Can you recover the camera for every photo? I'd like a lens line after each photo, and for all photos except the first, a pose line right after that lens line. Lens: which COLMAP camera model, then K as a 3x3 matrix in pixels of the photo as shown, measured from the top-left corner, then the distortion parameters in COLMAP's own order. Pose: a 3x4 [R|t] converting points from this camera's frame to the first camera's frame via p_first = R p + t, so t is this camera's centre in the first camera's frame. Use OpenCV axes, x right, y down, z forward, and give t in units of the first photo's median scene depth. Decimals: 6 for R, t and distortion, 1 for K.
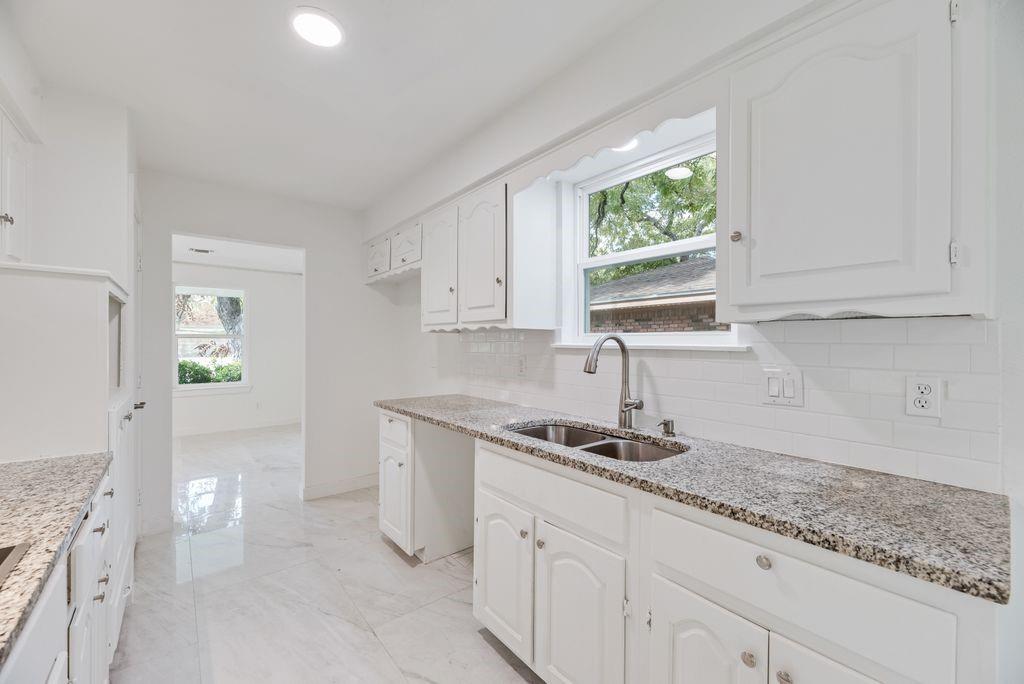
lens RADIAL K [[411.8, 0, 510.4], [0, 411.8, 342.3], [0, 0, 1]] dist [0.000284, -0.000594]
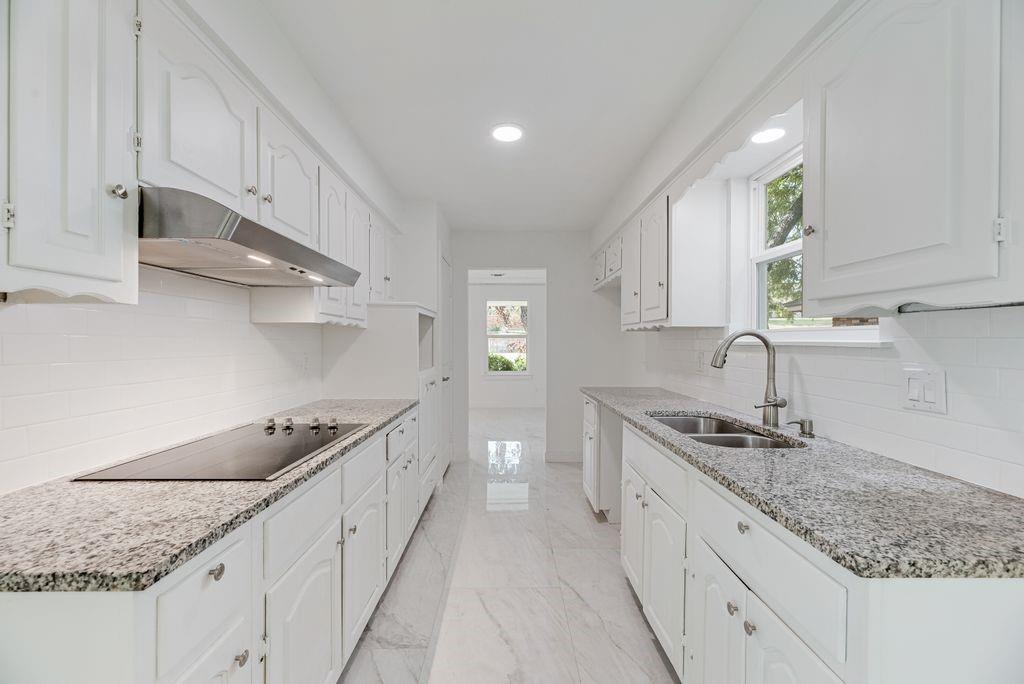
lens RADIAL K [[411.8, 0, 510.4], [0, 411.8, 342.3], [0, 0, 1]] dist [0.000284, -0.000594]
pose [[0.777870, -0.002019, -0.628422, 0.442491], [0.004295, 0.999989, 0.002103, 0.005189], [0.628411, -0.004335, 0.777869, -0.159350]]
